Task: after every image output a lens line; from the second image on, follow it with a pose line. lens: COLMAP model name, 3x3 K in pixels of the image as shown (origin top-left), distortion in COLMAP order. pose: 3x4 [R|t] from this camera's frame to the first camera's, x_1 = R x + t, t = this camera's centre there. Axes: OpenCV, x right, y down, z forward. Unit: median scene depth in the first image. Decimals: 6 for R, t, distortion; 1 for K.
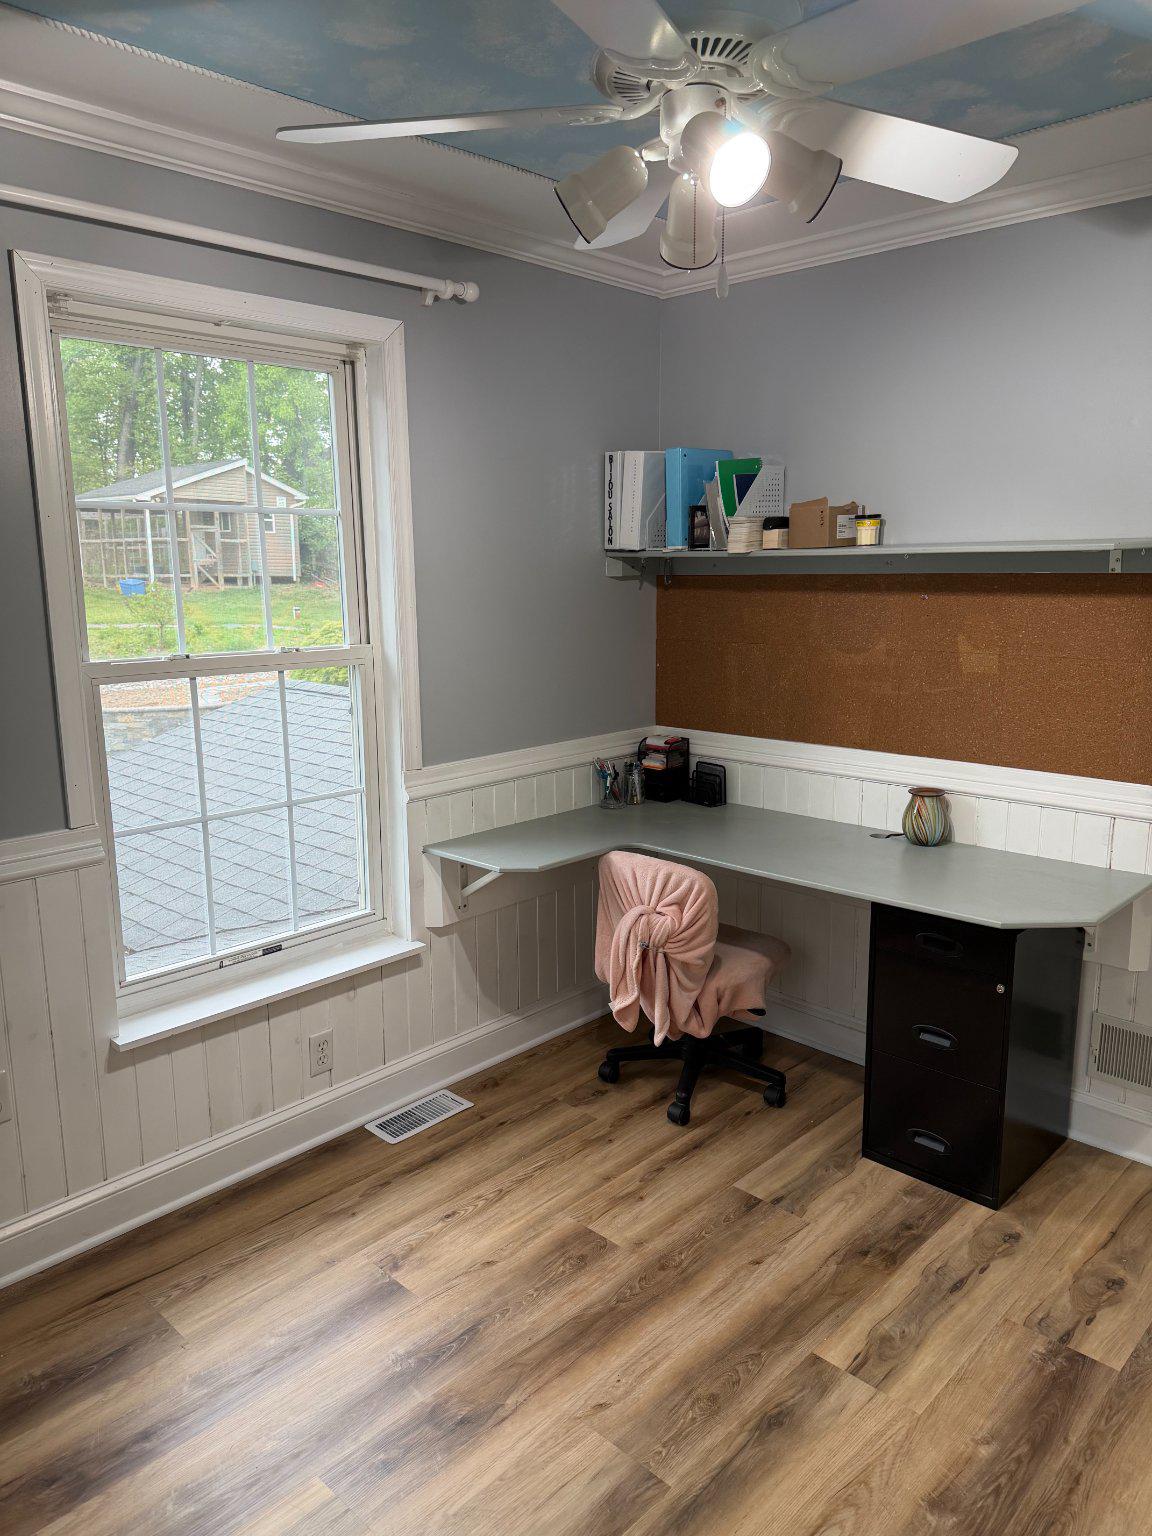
lens RADIAL K [[1095.1, 0, 578.9], [0, 1095.1, 761.6], [0, 0, 1]] dist [0.048655, -0.008862]
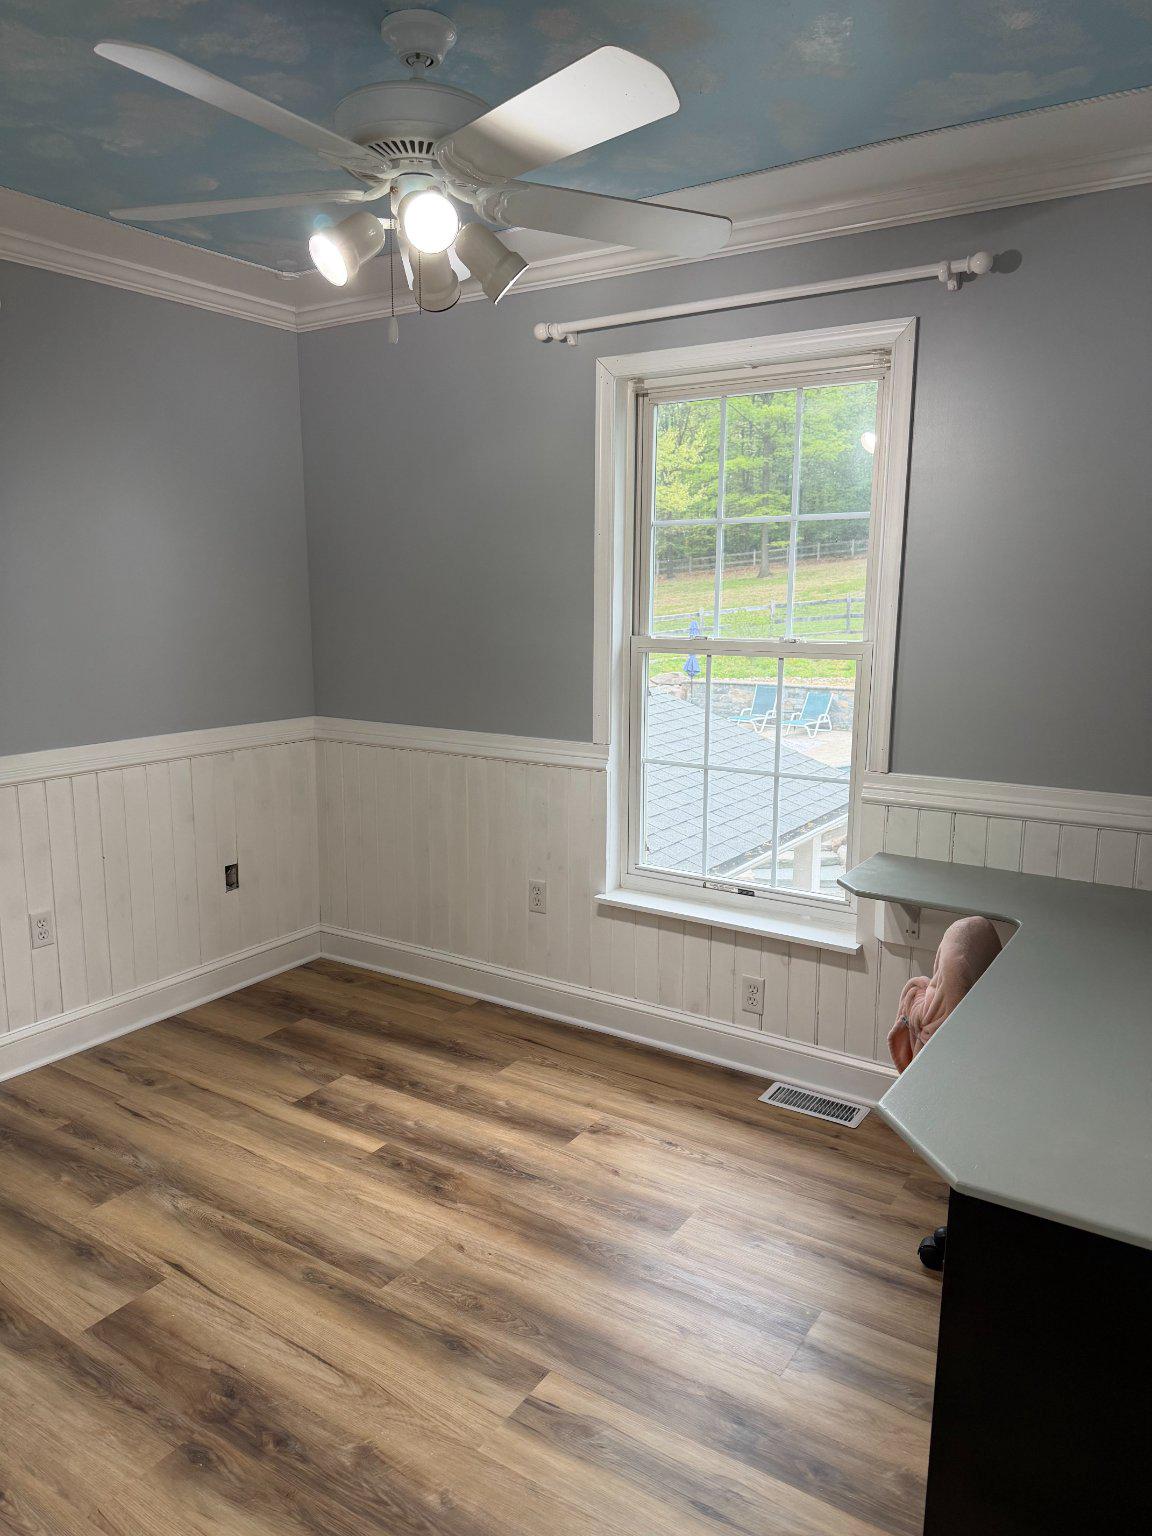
lens RADIAL K [[1095.1, 0, 582.6], [0, 1095.1, 769.2], [0, 0, 1]] dist [0.048655, -0.008862]
pose [[0.191246, 0.176293, -0.965581, 0.901876], [-0.190272, 0.971736, 0.139731, -0.099192], [0.962923, 0.157000, 0.219384, 0.628141]]
